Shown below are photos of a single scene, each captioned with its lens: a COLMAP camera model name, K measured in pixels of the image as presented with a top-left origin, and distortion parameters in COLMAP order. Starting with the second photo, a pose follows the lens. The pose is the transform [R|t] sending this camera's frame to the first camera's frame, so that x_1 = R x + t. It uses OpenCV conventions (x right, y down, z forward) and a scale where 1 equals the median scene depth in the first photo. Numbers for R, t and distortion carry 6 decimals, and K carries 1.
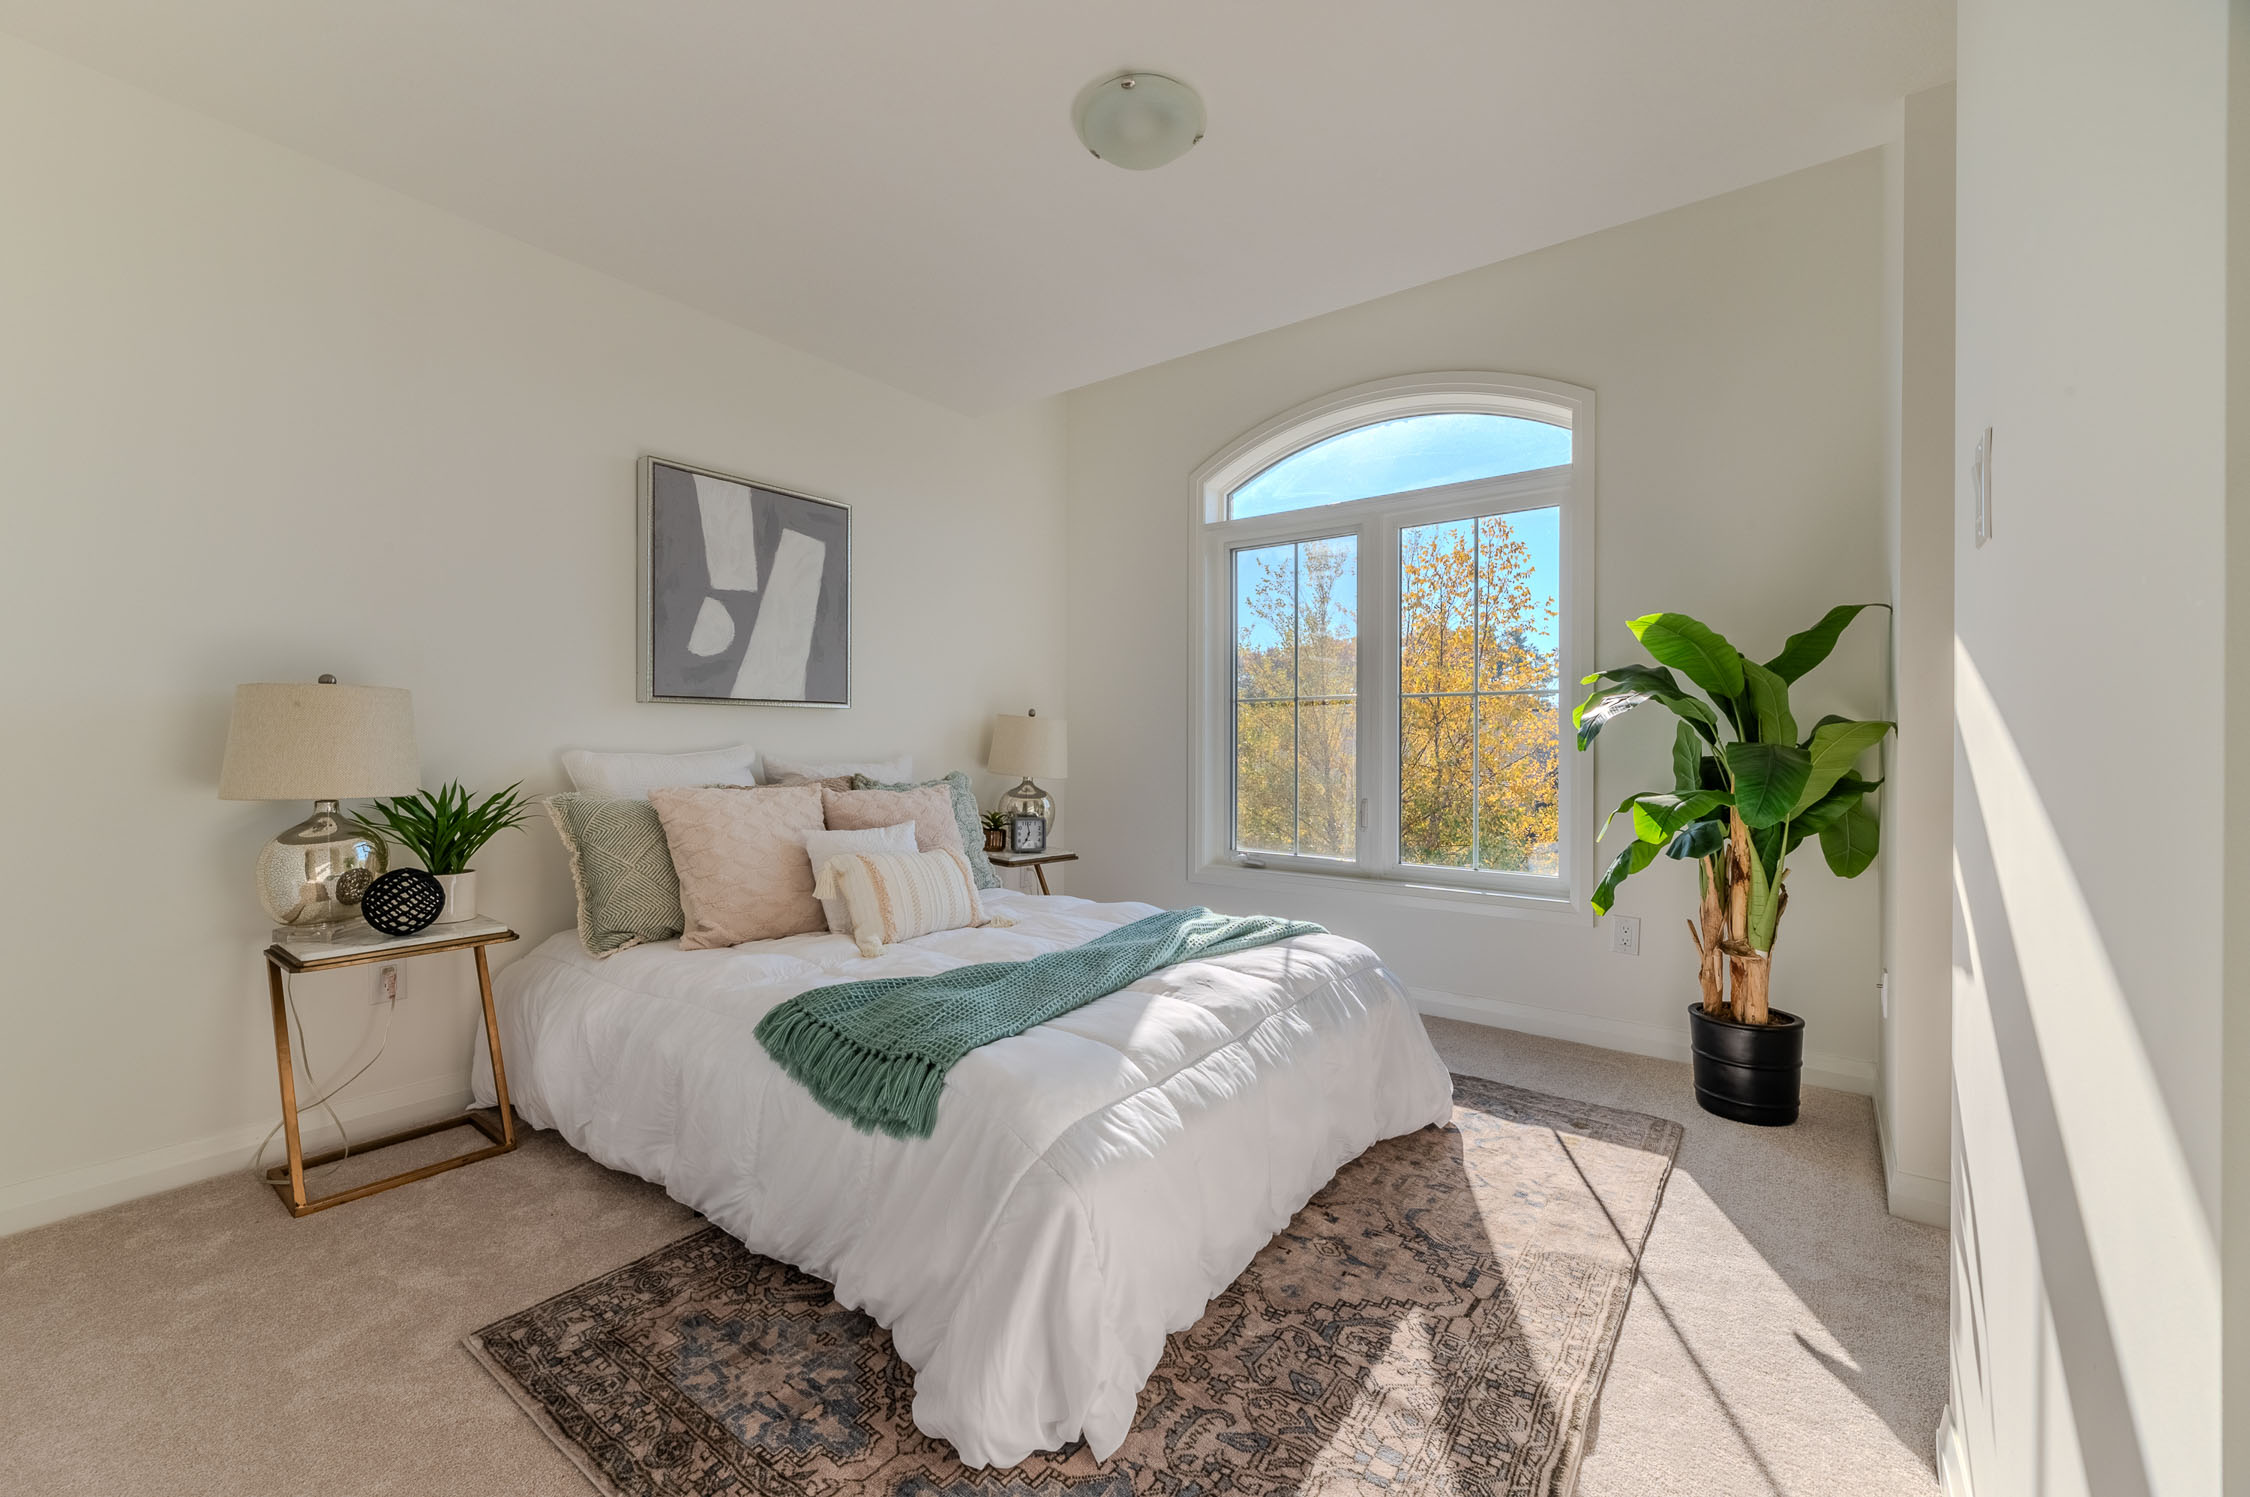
lens RADIAL K [[891.8, 0, 1127.3], [0, 891.8, 749.1], [0, 0, 1]] dist [0.000145, -0.000717]
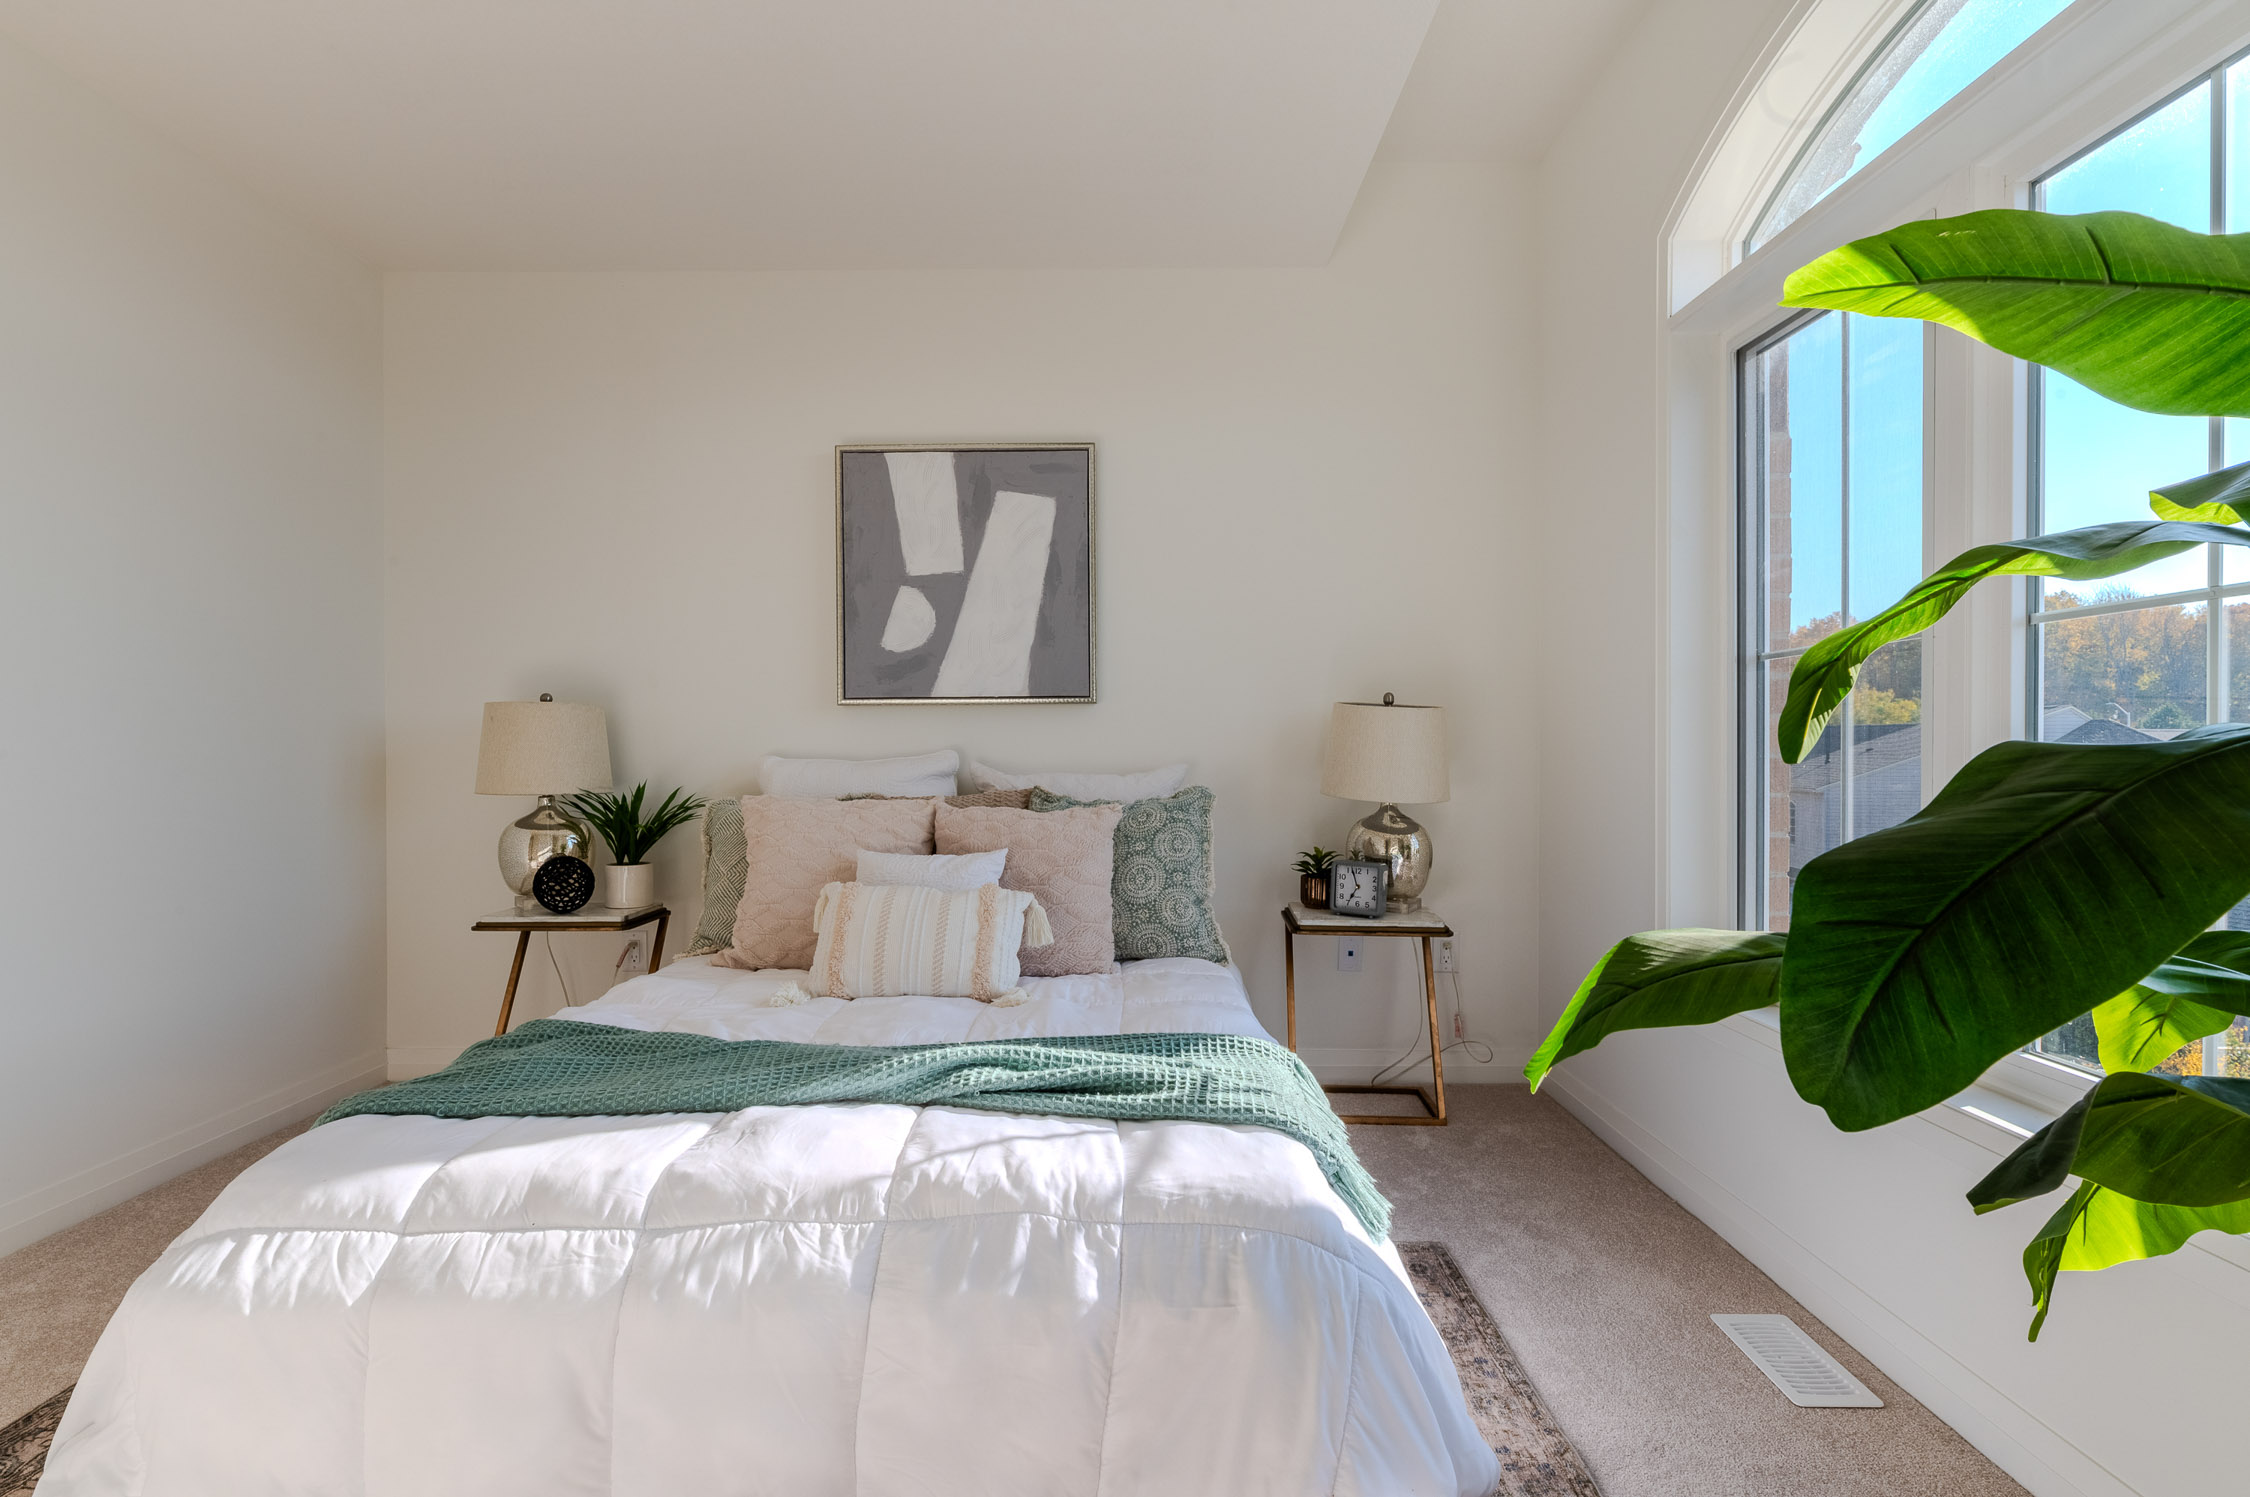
lens RADIAL K [[1143.5, 0, 1125.4], [0, 1143.5, 745.8], [0, 0, 1]] dist [0.005266, 0.000241]
pose [[0.597516, -0.003439, -0.801850, 0.580438], [-0.002631, 0.999977, -0.006249, -0.002157], [0.801853, 0.005844, 0.597493, 0.481989]]
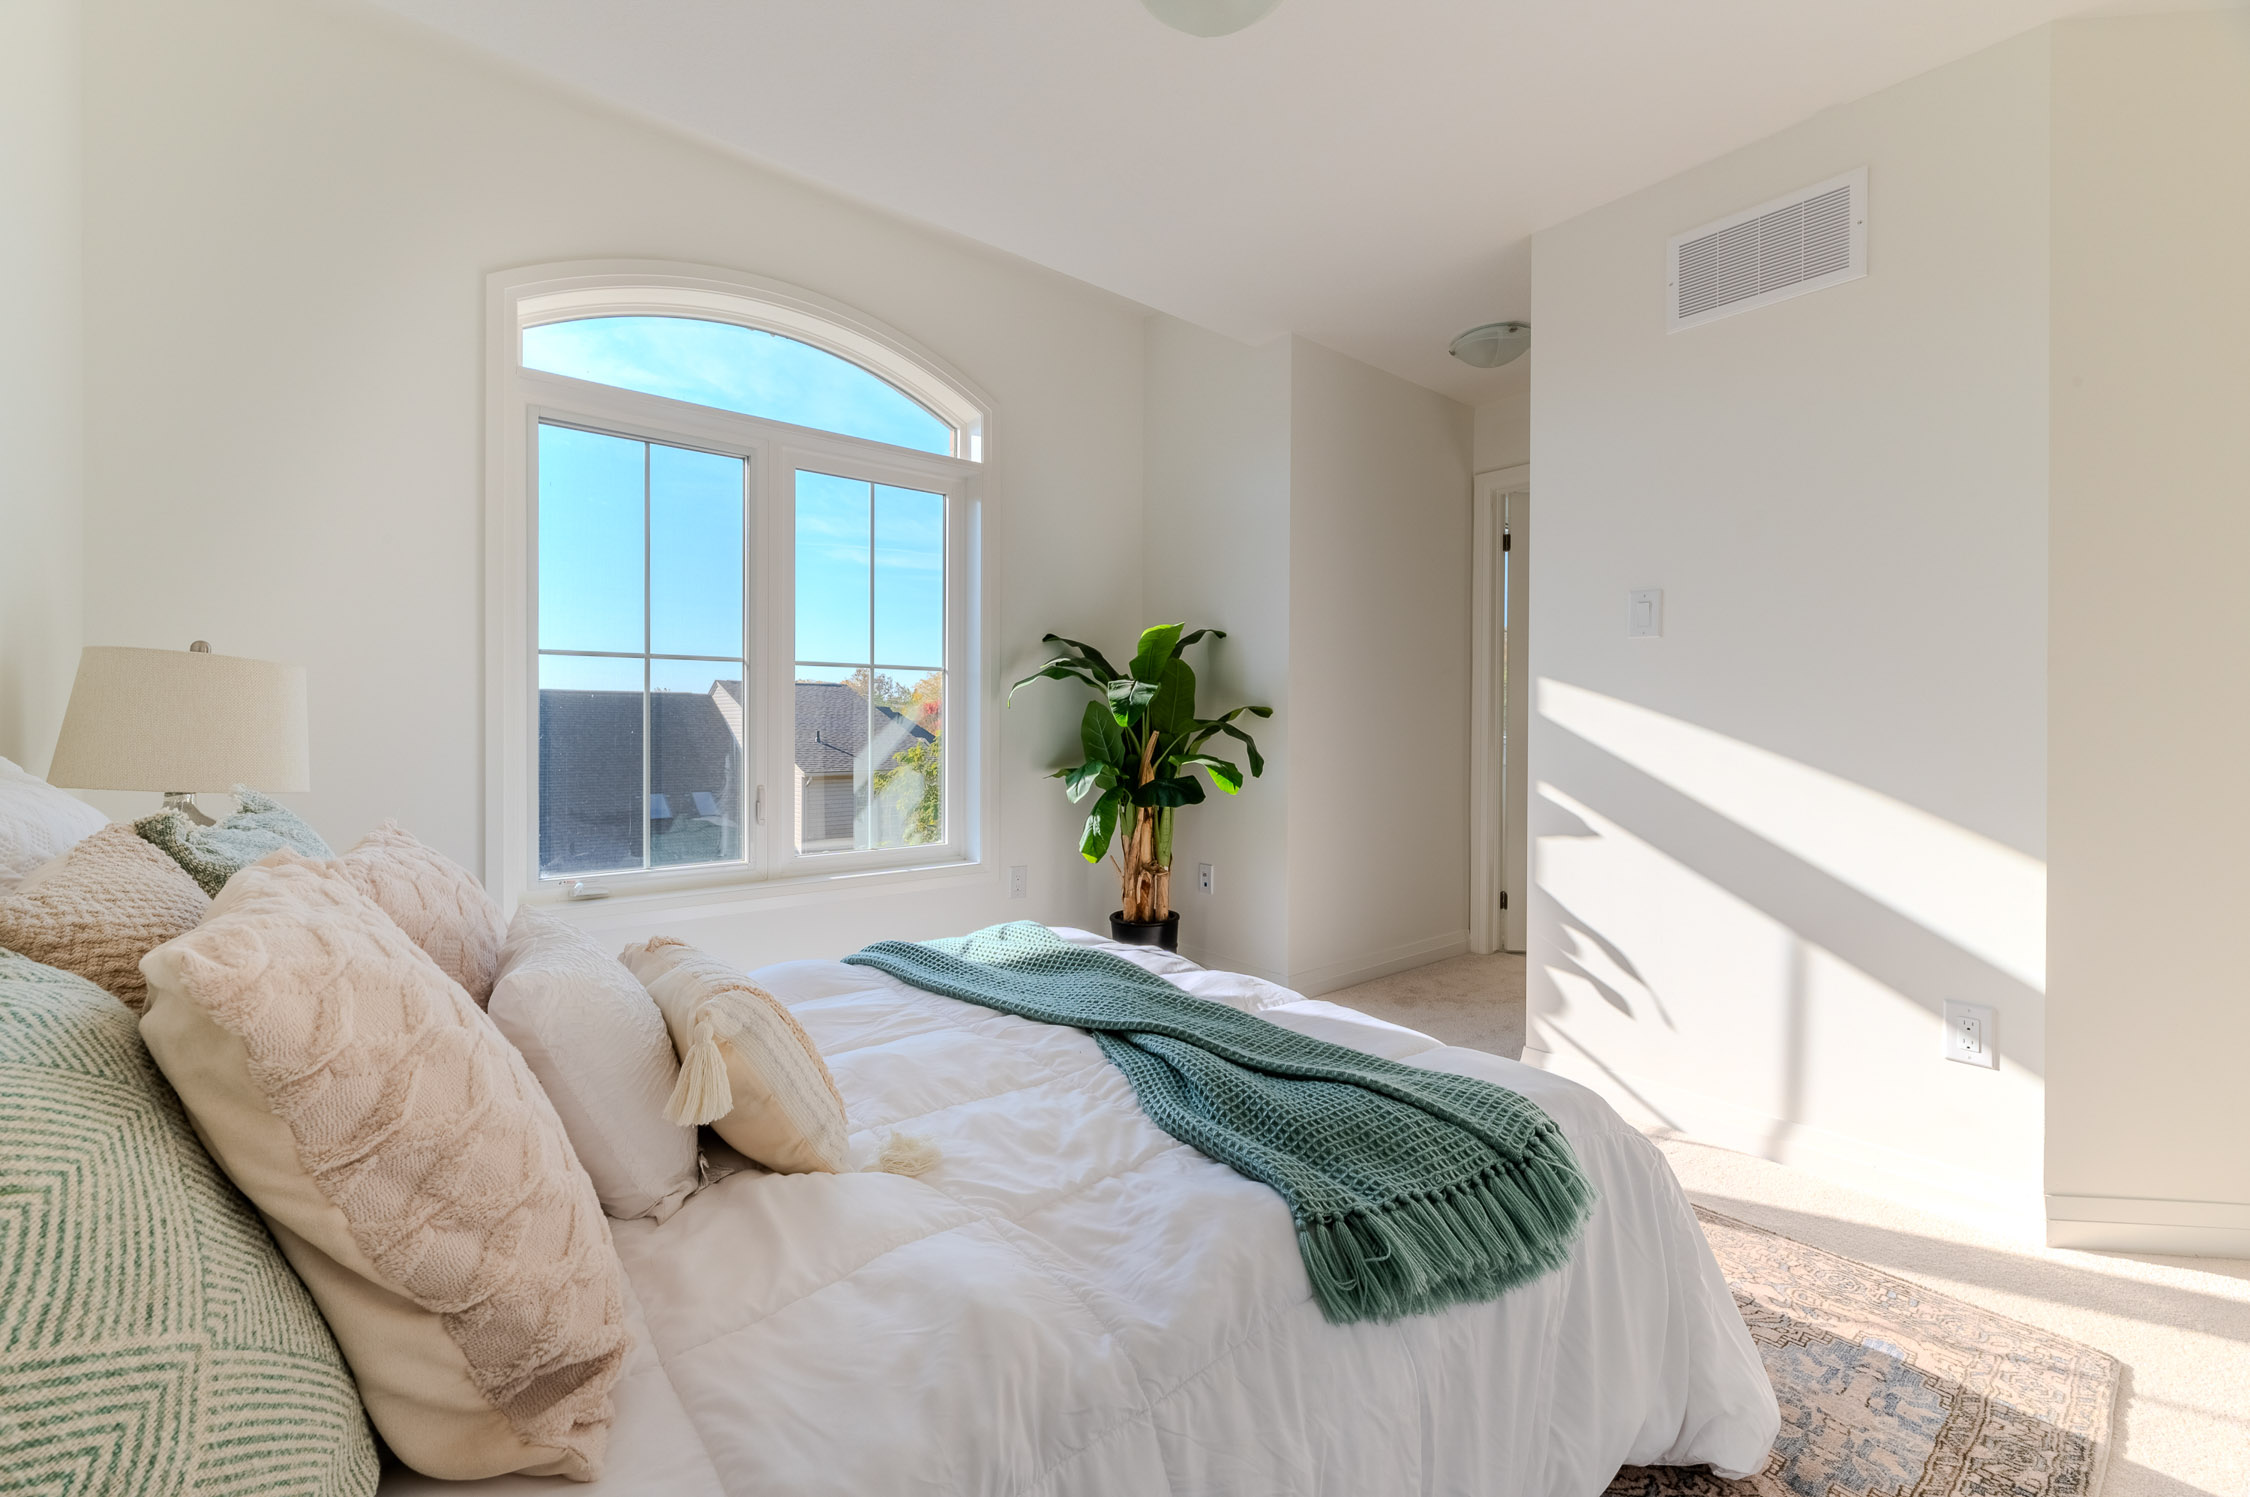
lens RADIAL K [[891.8, 0, 1101.8], [0, 891.8, 734.4], [0, 0, 1]] dist [0.000145, -0.000717]
pose [[0.257451, -0.018902, 0.966106, -0.559588], [-0.001287, 0.999801, 0.019904, -0.010314], [-0.966290, -0.006368, 0.257376, 0.600743]]
